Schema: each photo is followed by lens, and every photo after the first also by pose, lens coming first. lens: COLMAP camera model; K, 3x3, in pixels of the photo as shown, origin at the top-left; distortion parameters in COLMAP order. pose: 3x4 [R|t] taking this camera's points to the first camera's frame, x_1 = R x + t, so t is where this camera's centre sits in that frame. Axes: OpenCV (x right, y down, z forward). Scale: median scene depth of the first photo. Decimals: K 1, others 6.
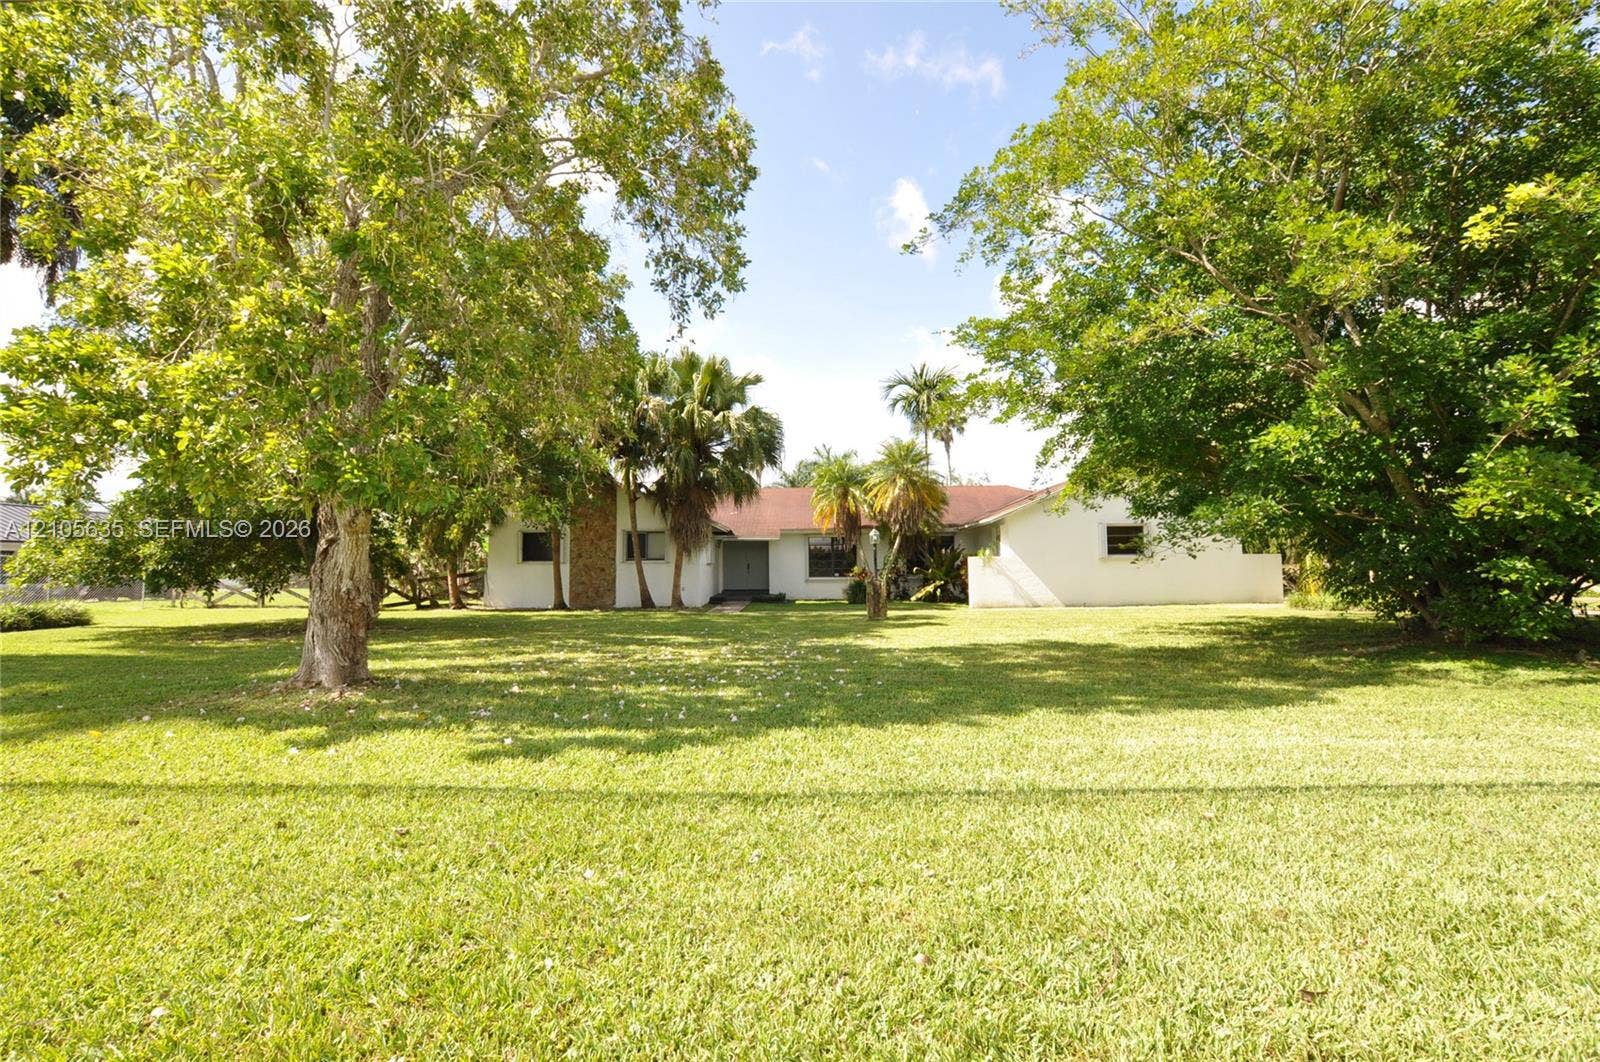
lens RADIAL K [[691.3, 0, 800.0], [0, 691.3, 531.0], [0, 0, 1]] dist [-0.024249, 0.000002]
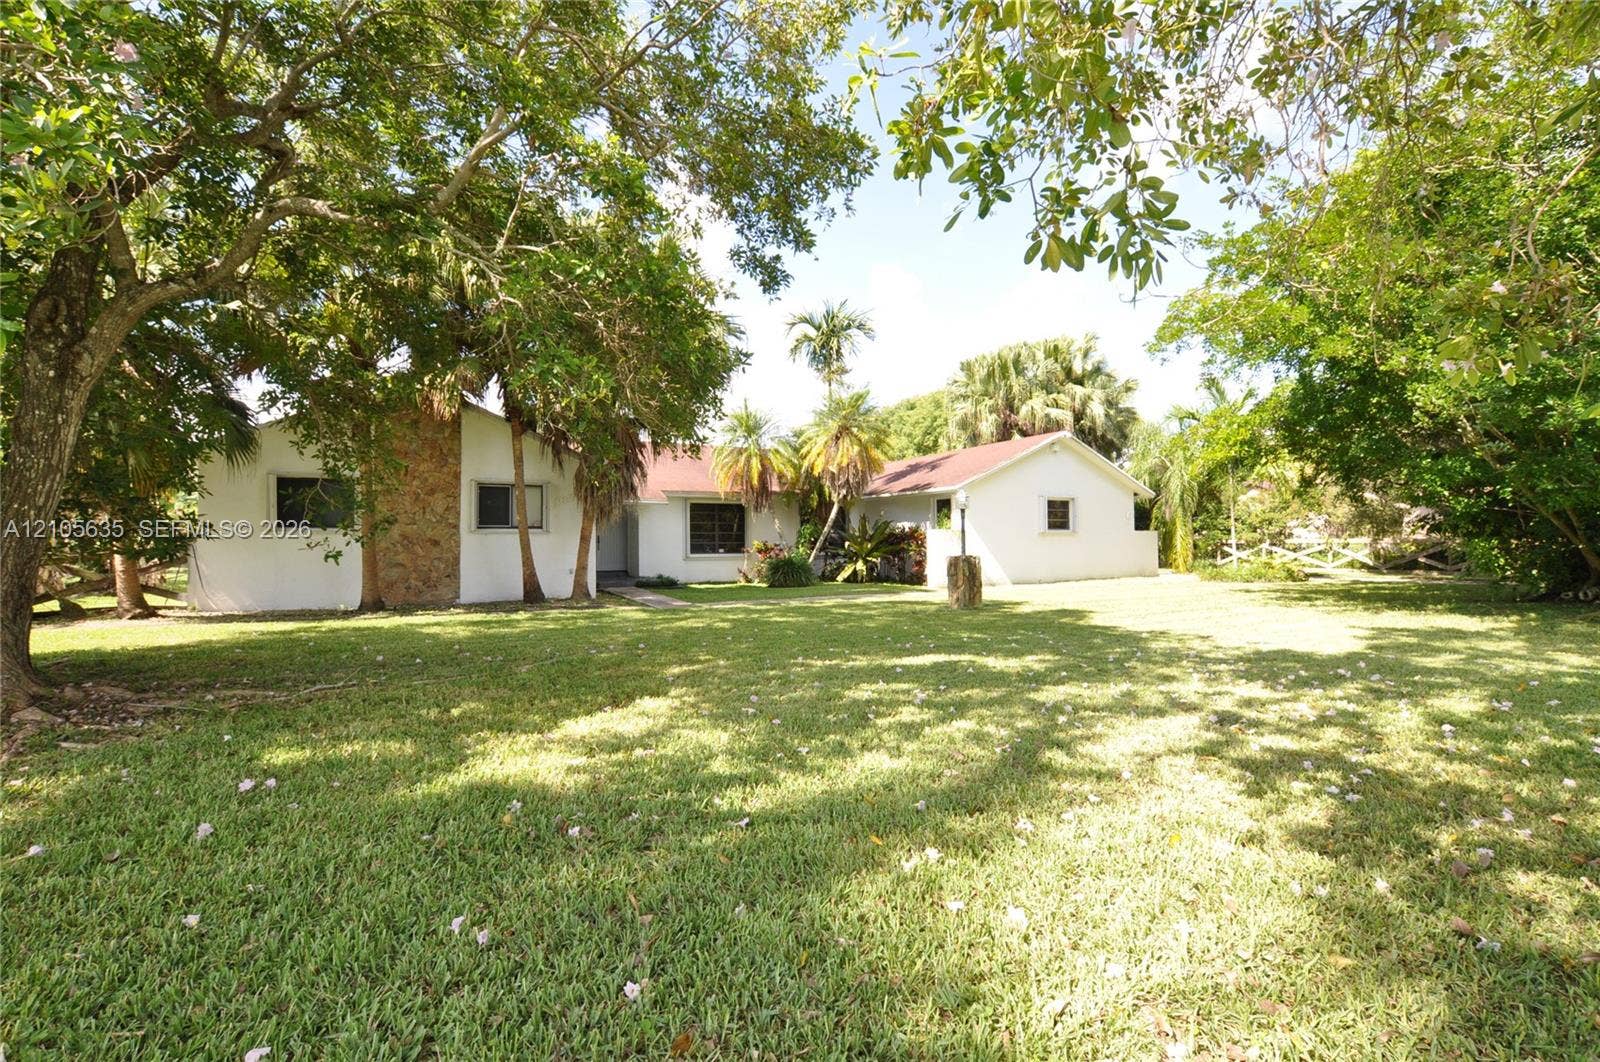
lens RADIAL K [[691.3, 0, 800.0], [0, 691.3, 531.0], [0, 0, 1]] dist [-0.024249, 0.000002]
pose [[0.868403, 0.012352, 0.495706, -0.313955], [-0.030390, 0.999136, 0.028341, 0.018355], [-0.494928, -0.039676, 0.868028, 0.310207]]
